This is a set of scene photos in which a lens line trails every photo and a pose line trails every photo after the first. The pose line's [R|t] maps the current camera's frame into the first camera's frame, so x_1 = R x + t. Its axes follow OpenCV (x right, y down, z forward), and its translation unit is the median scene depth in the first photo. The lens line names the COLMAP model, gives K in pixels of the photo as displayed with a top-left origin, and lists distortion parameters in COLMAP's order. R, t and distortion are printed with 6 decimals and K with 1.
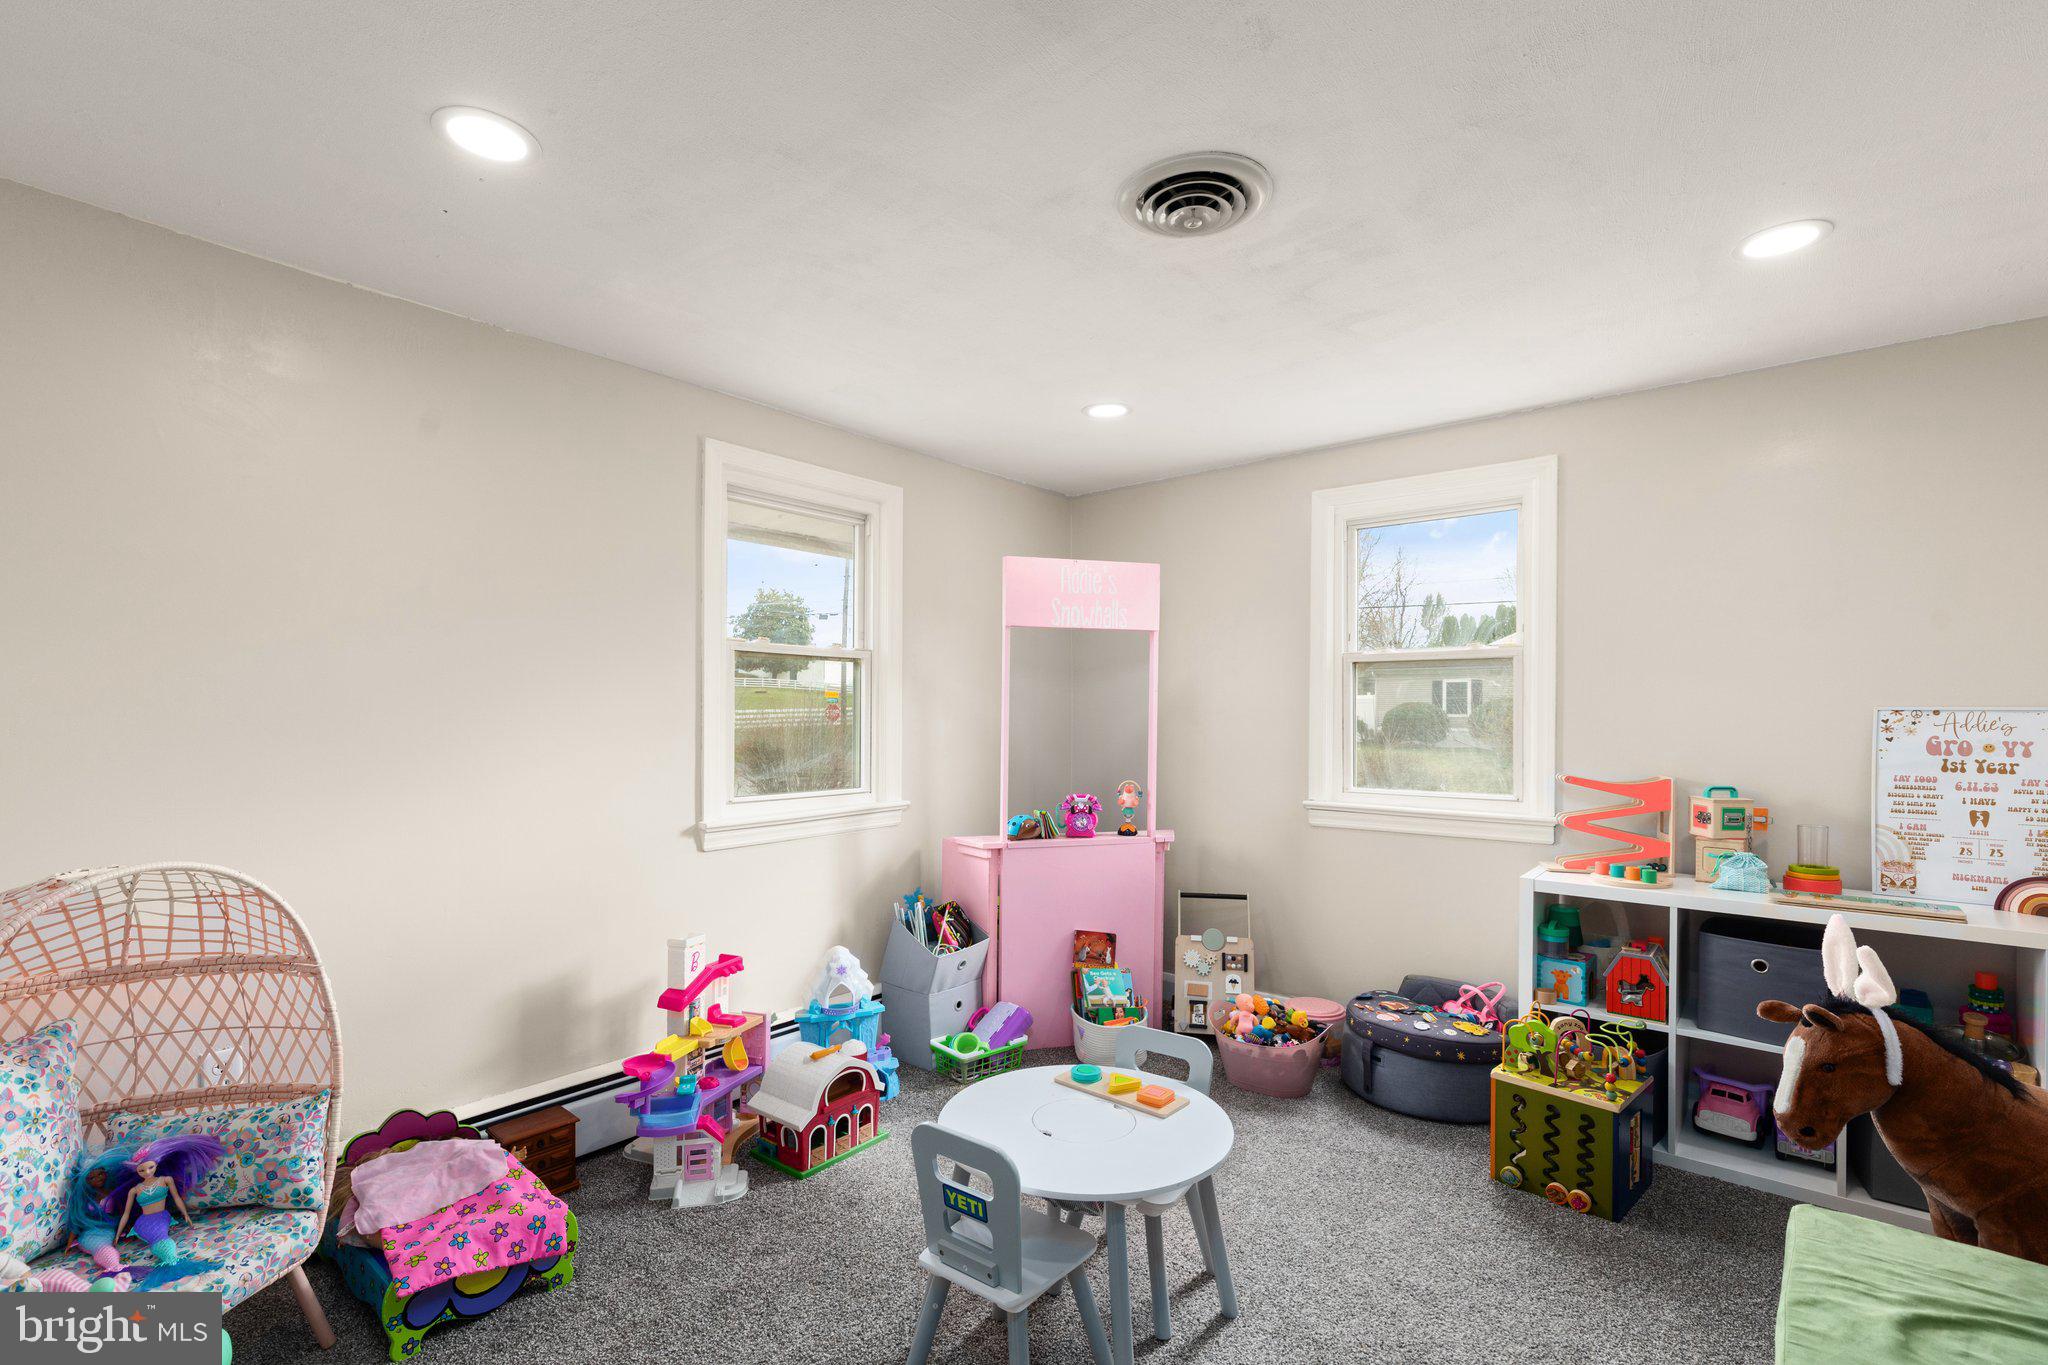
lens RADIAL K [[926.4, 0, 1012.2], [0, 926.4, 728.5], [0, 0, 1]] dist [-0.000116, 0.000242]
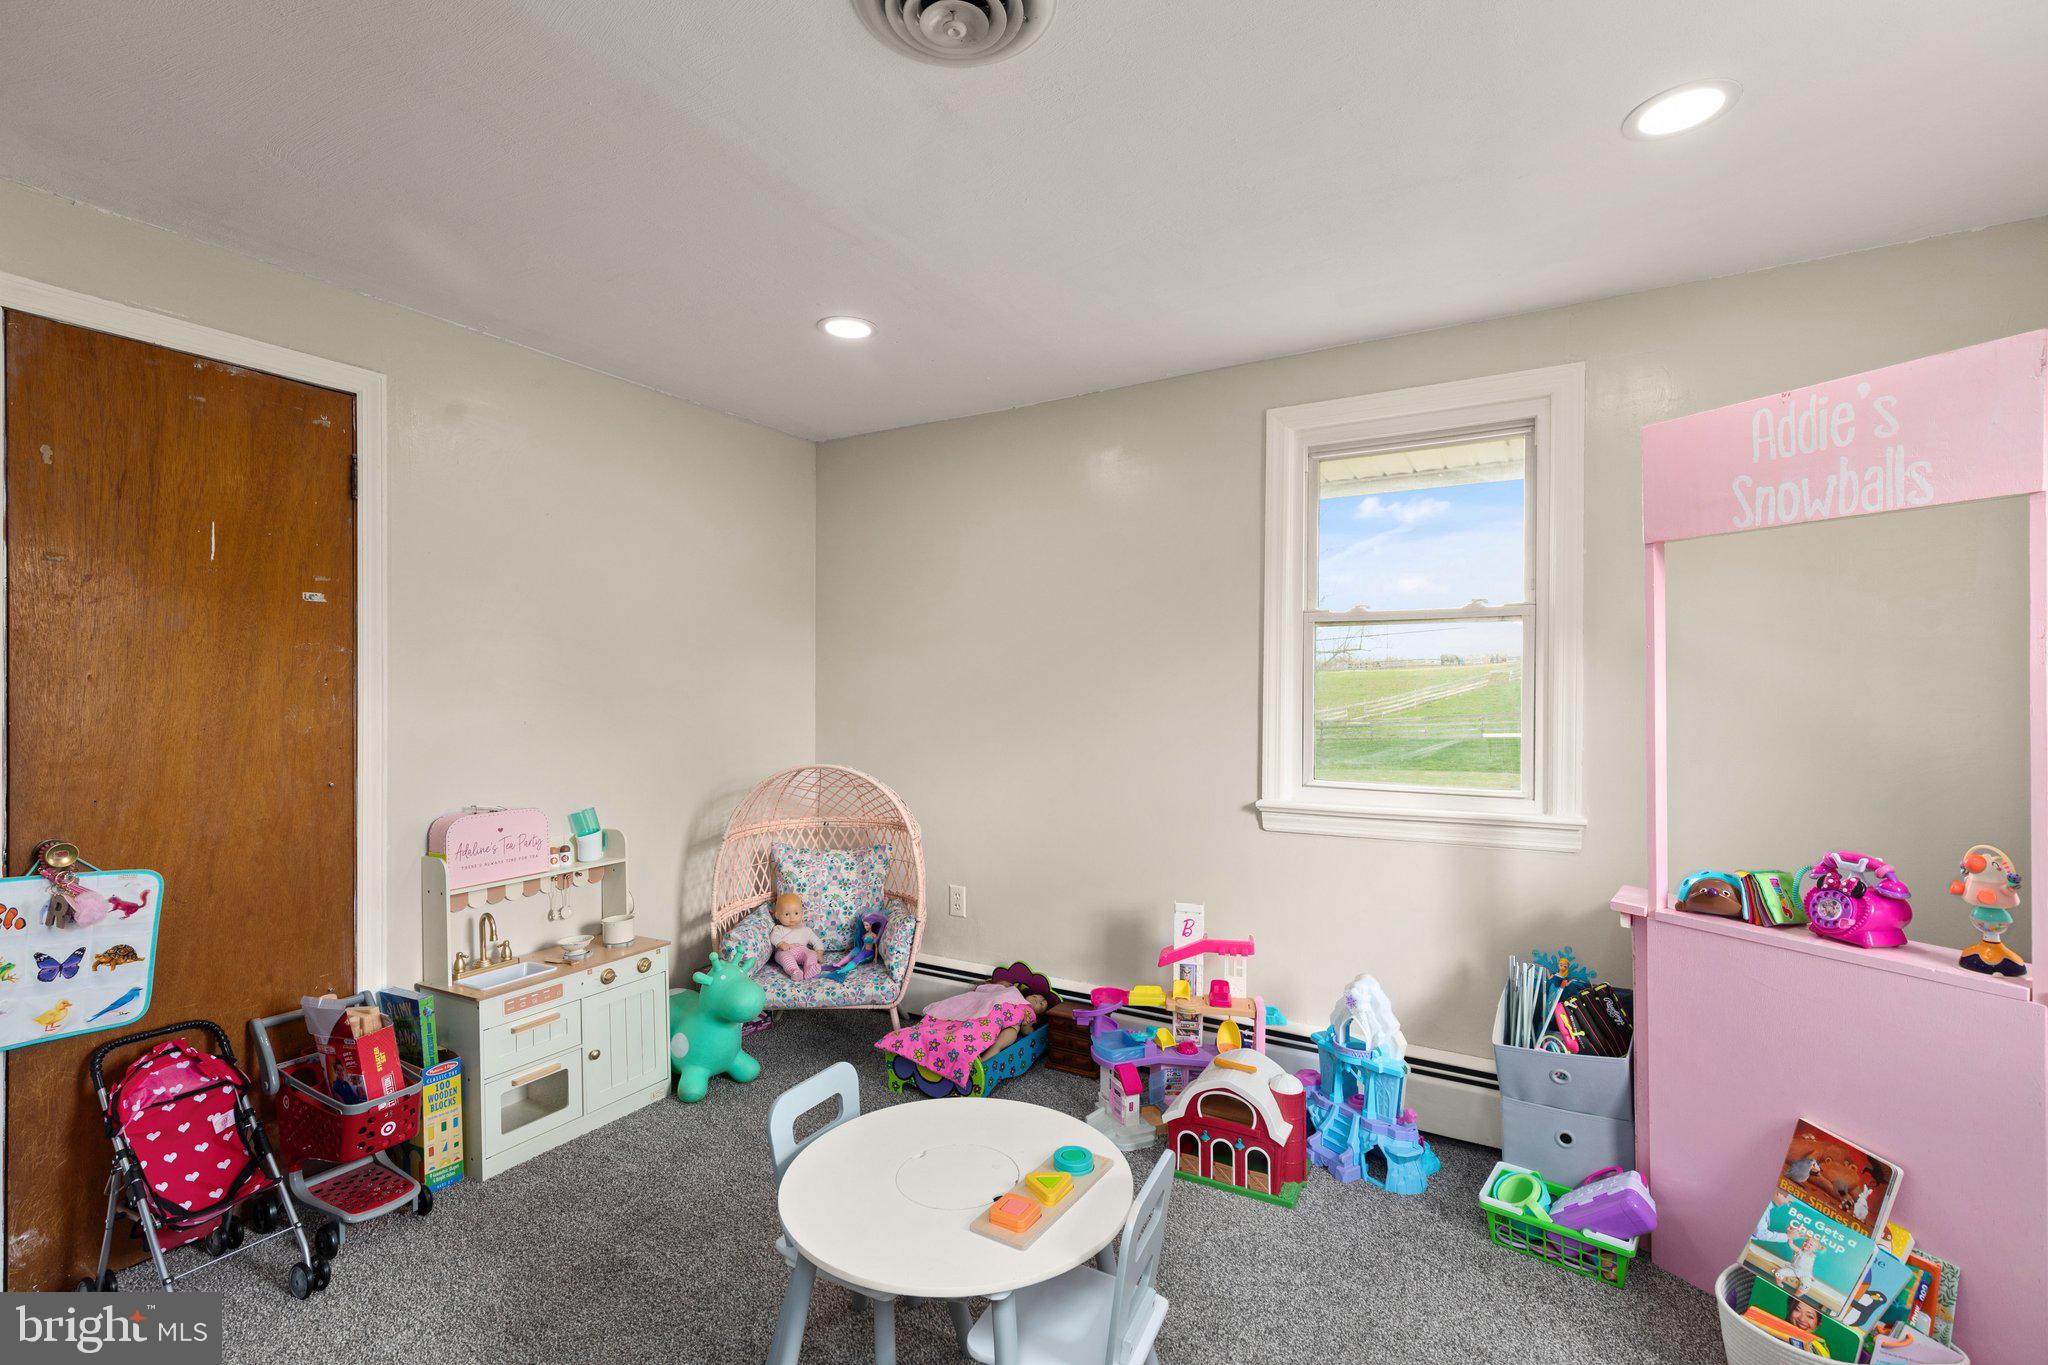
lens RADIAL K [[922.3, 0, 1024.0], [0, 922.3, 682.5], [0, 0, 1]] dist [-0.000083, 0.000225]
pose [[0.166400, -0.000842, -0.986058, 0.515067], [-0.015512, 0.999874, -0.003471, -0.014145], [0.985936, 0.015873, 0.166366, 0.508605]]
